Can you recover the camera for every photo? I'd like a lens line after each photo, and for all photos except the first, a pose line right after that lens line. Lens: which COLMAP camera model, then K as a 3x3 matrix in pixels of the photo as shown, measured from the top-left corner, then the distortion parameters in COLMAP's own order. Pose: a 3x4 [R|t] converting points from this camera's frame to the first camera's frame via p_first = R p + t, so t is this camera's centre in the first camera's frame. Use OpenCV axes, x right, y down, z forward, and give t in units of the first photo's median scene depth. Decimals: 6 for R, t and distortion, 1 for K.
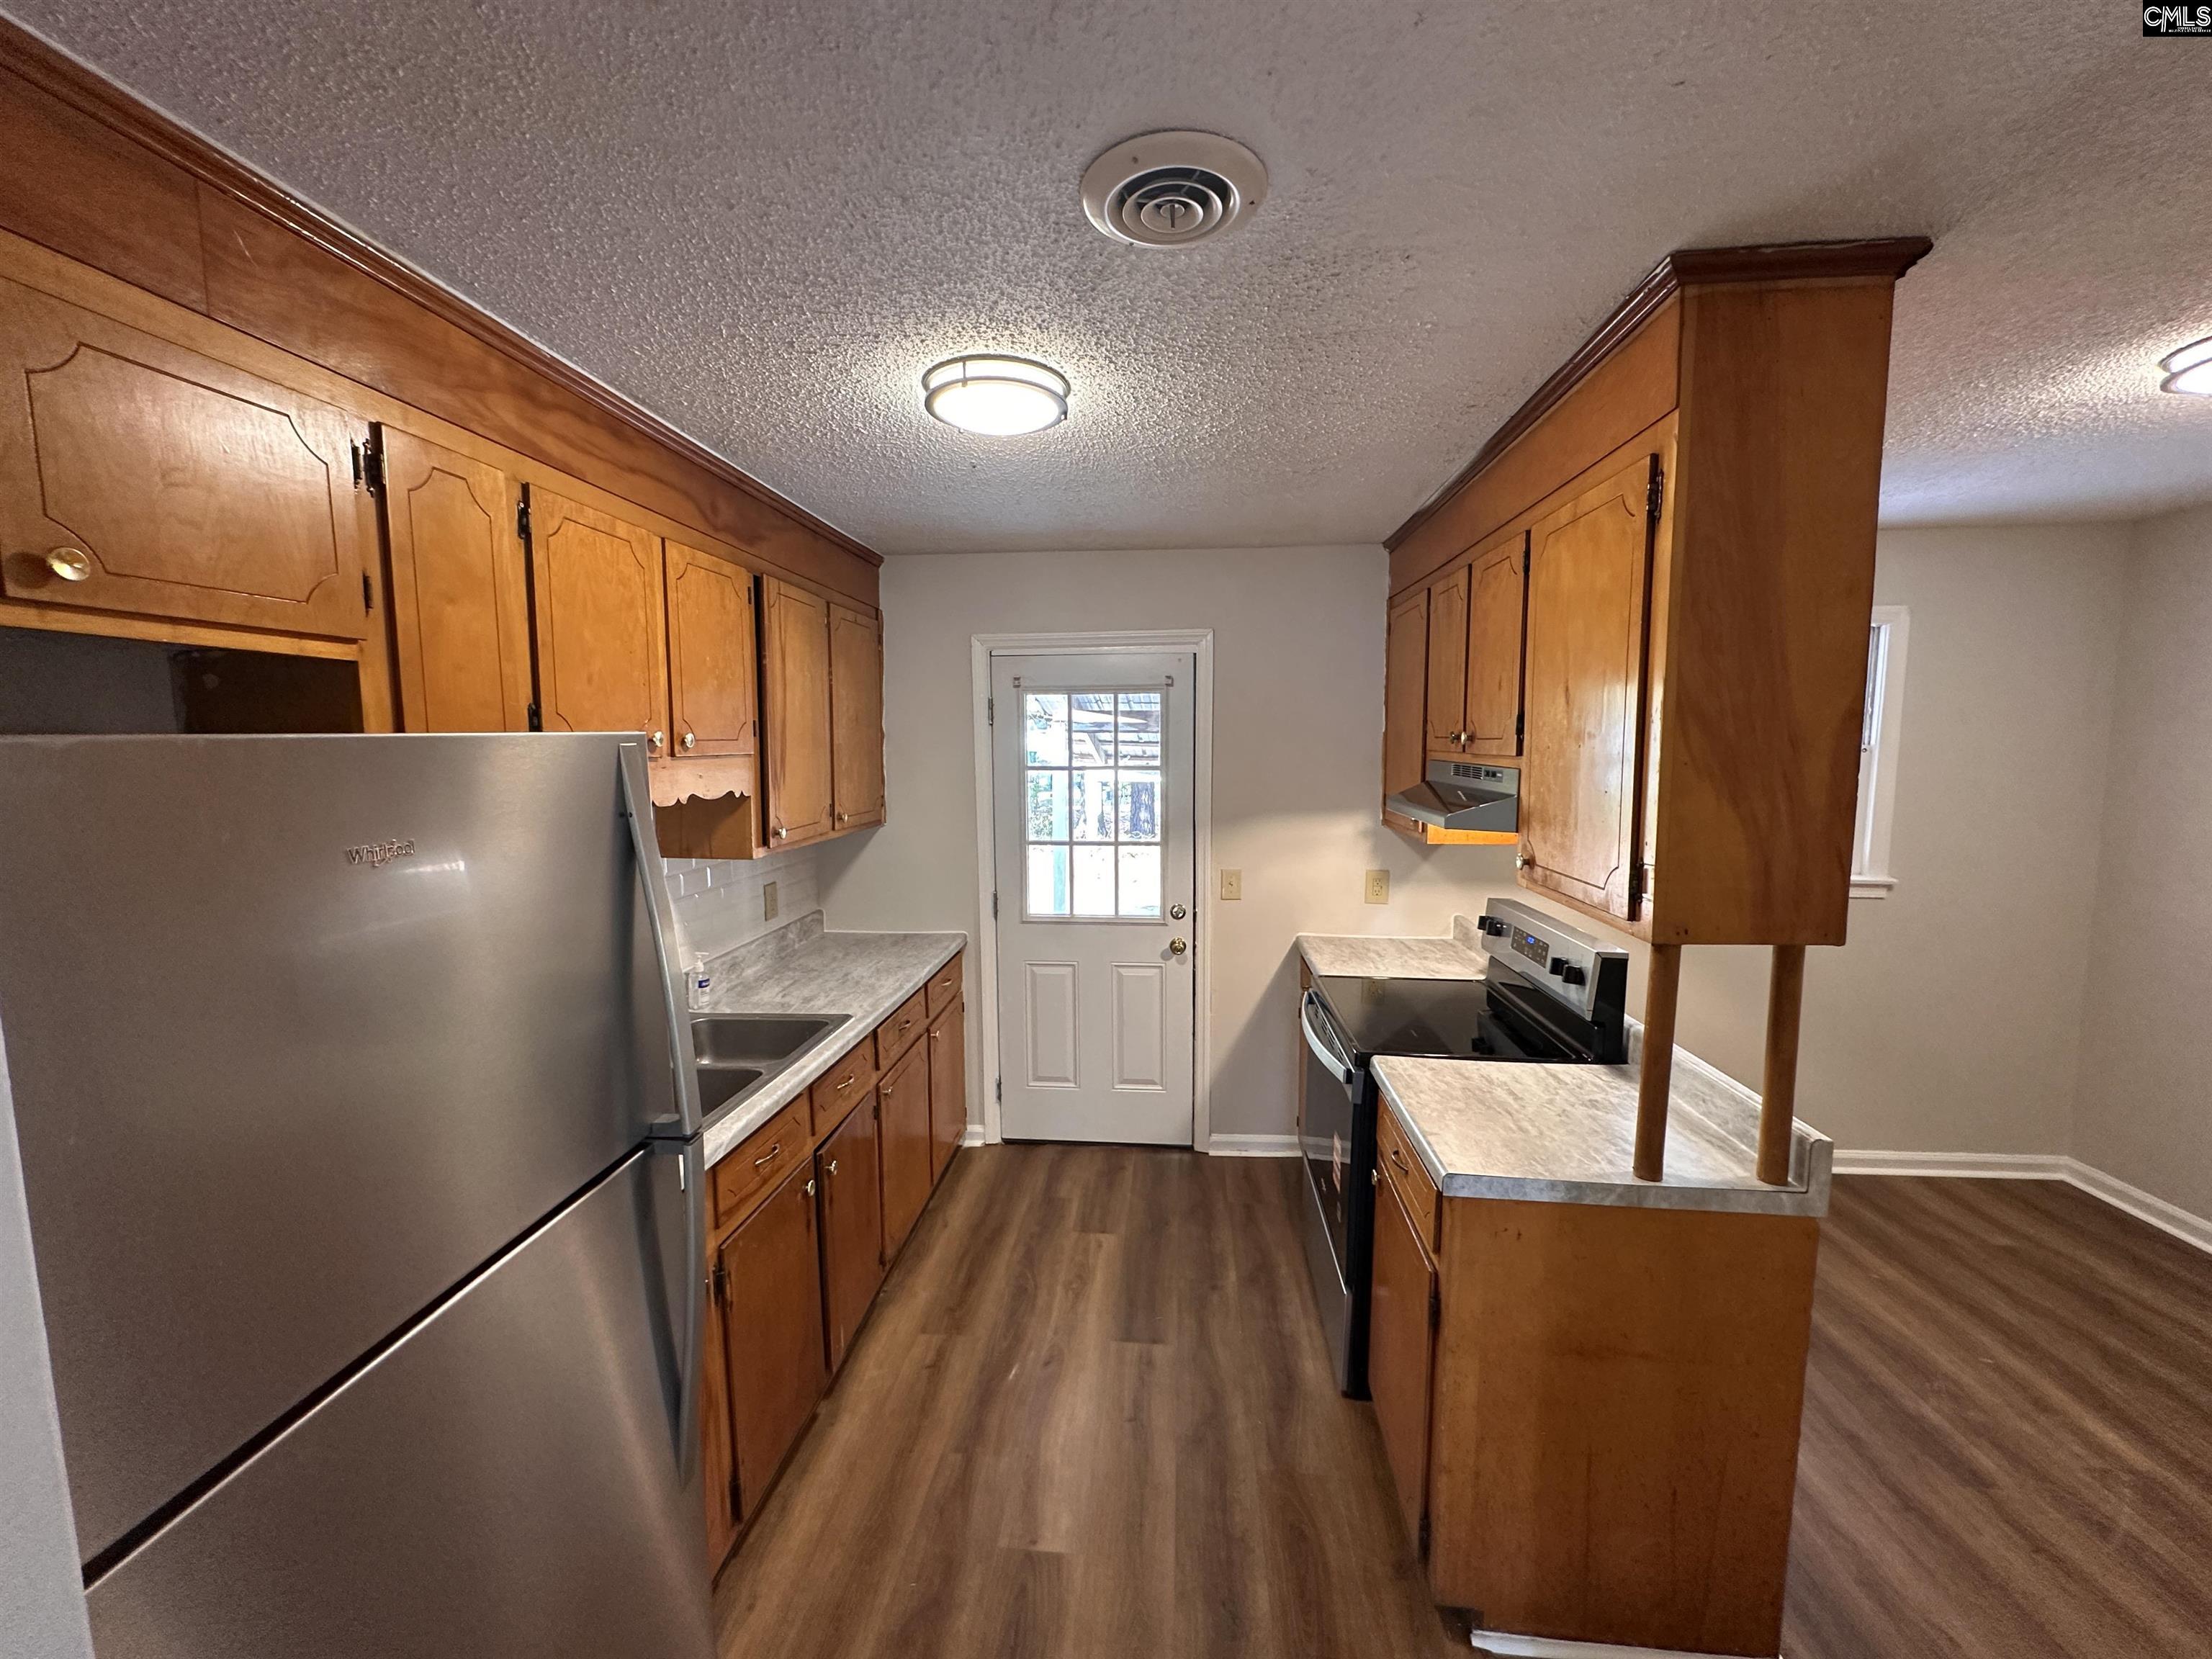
lens RADIAL K [[878.8, 0, 1108.4], [0, 878.8, 832.8], [0, 0, 1]] dist [-0.000040, 0.000043]
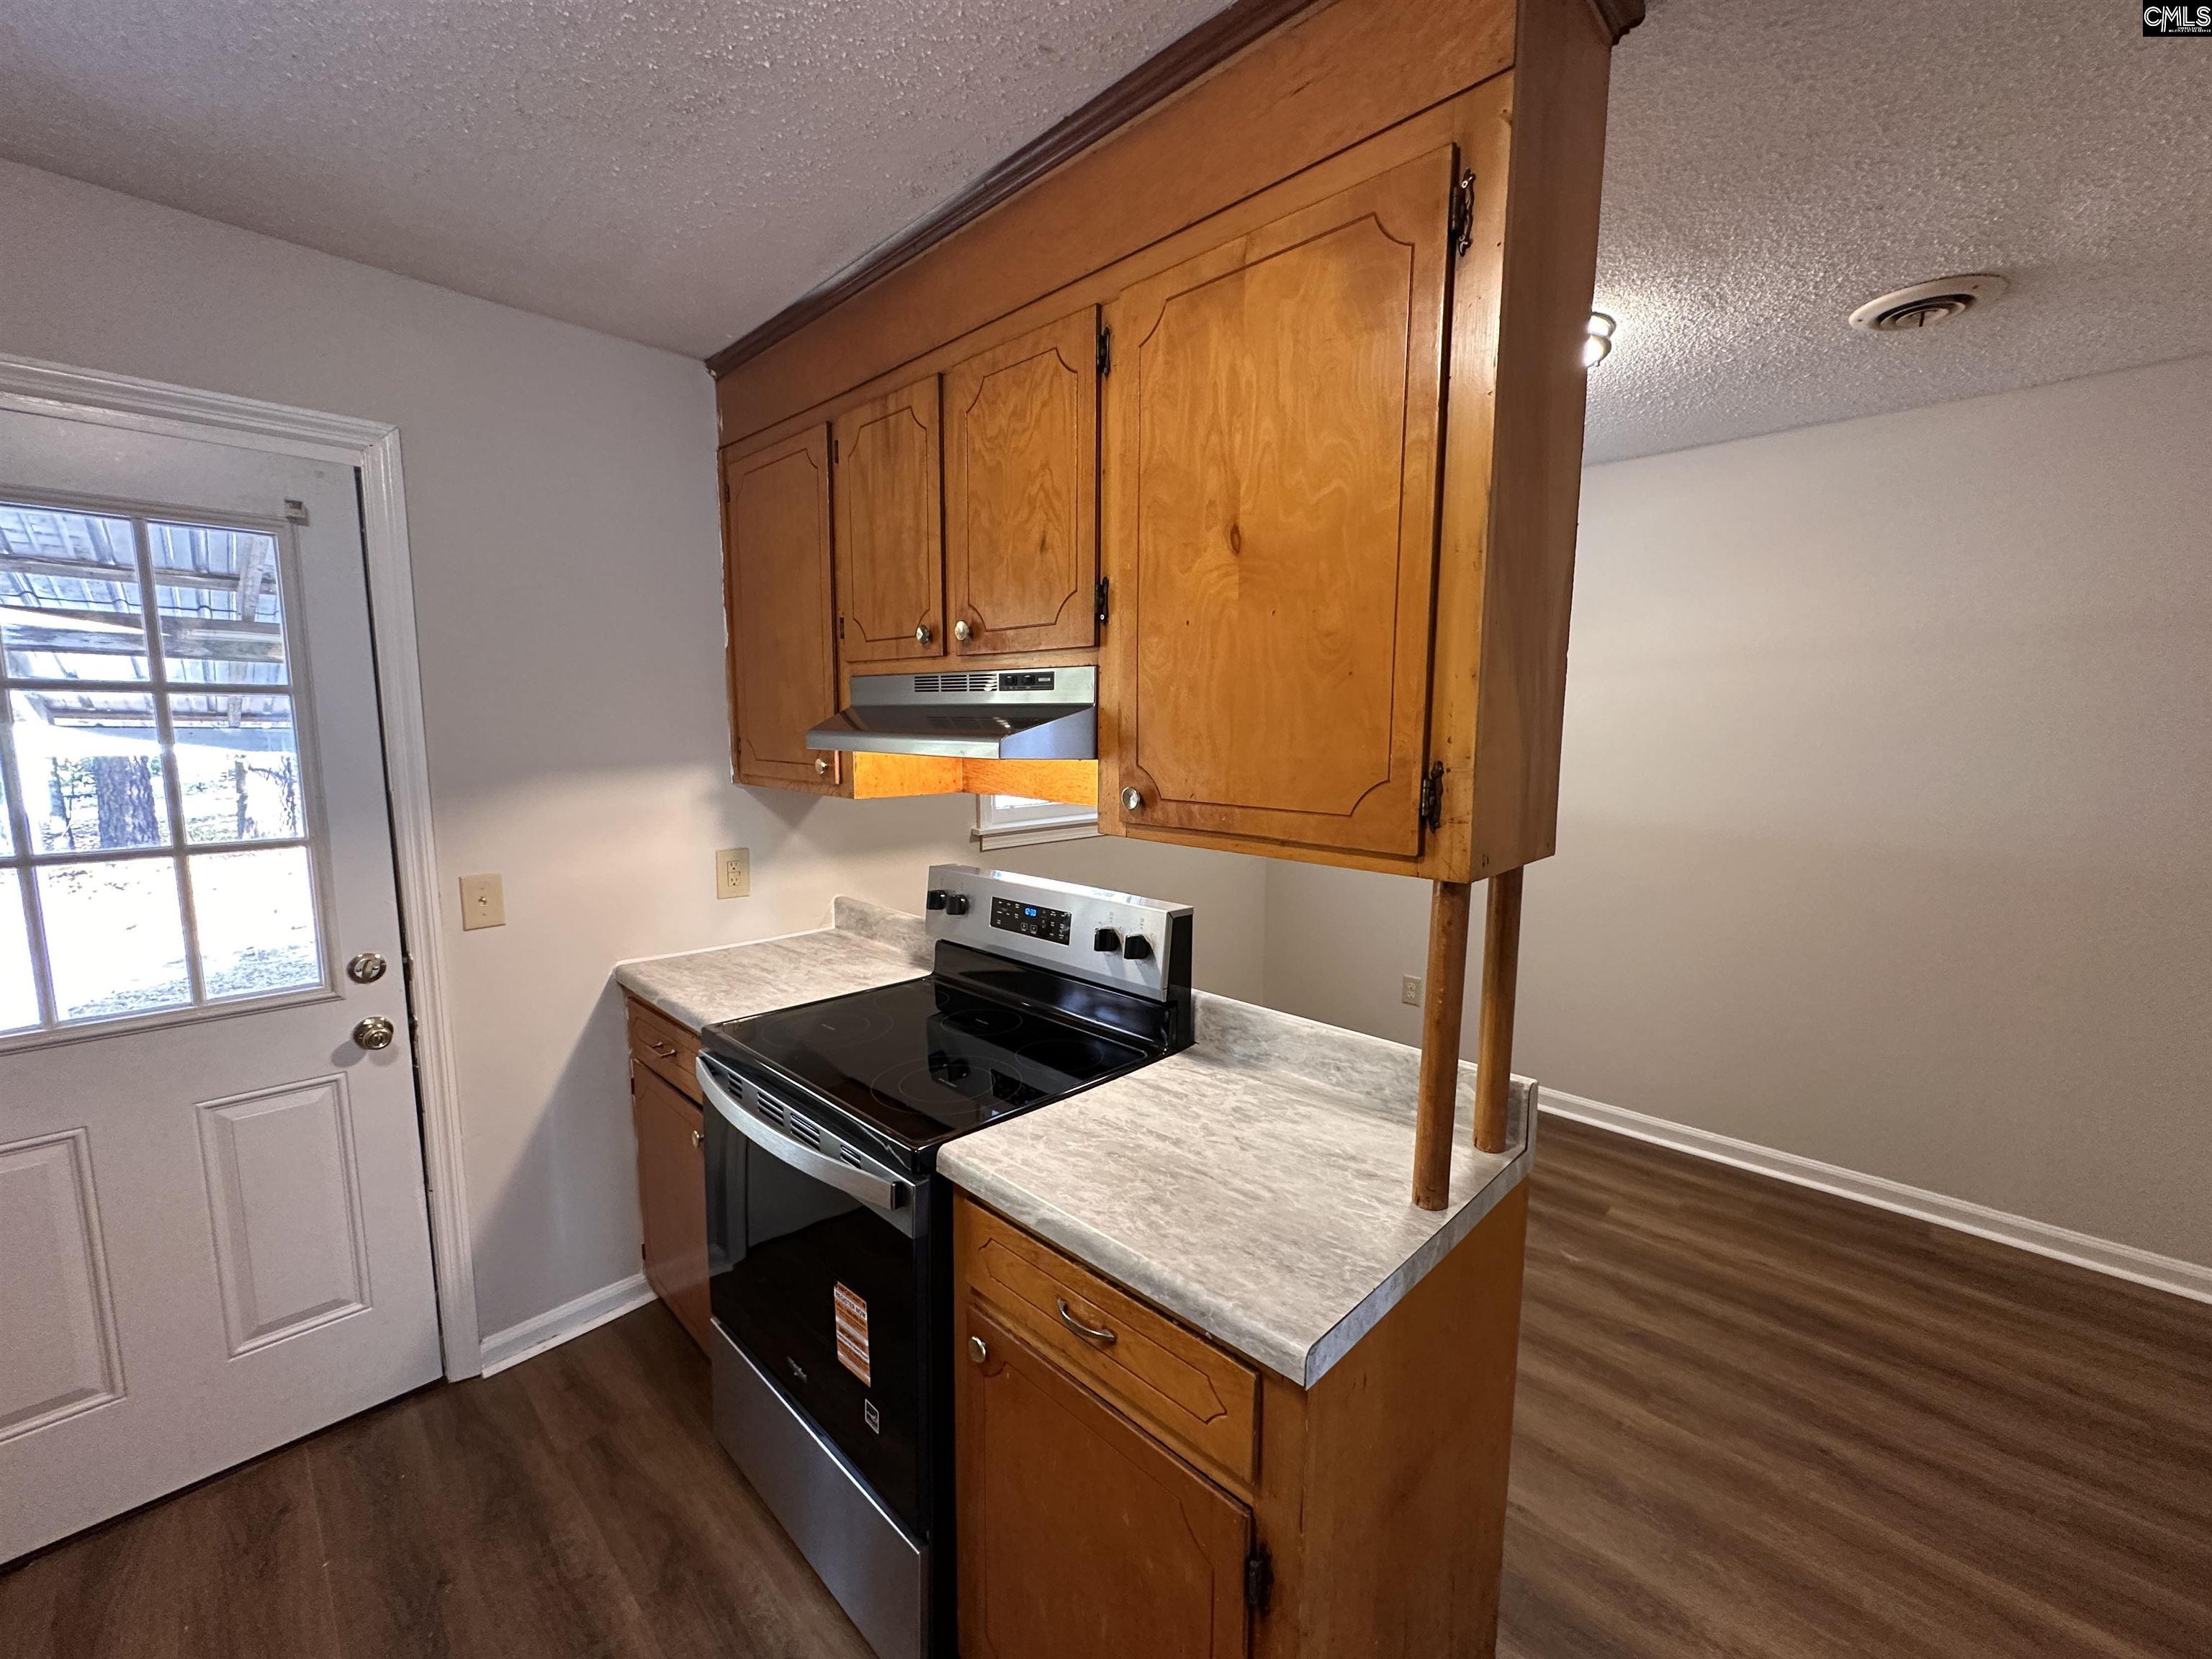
lens RADIAL K [[878.8, 0, 1109.5], [0, 878.8, 830.8], [0, 0, 1]] dist [-0.000040, 0.000043]
pose [[0.629757, -0.088853, 0.771694, -0.044176], [0.070900, 0.995865, 0.056805, 0.010996], [-0.773550, 0.018940, 0.633452, 0.364083]]
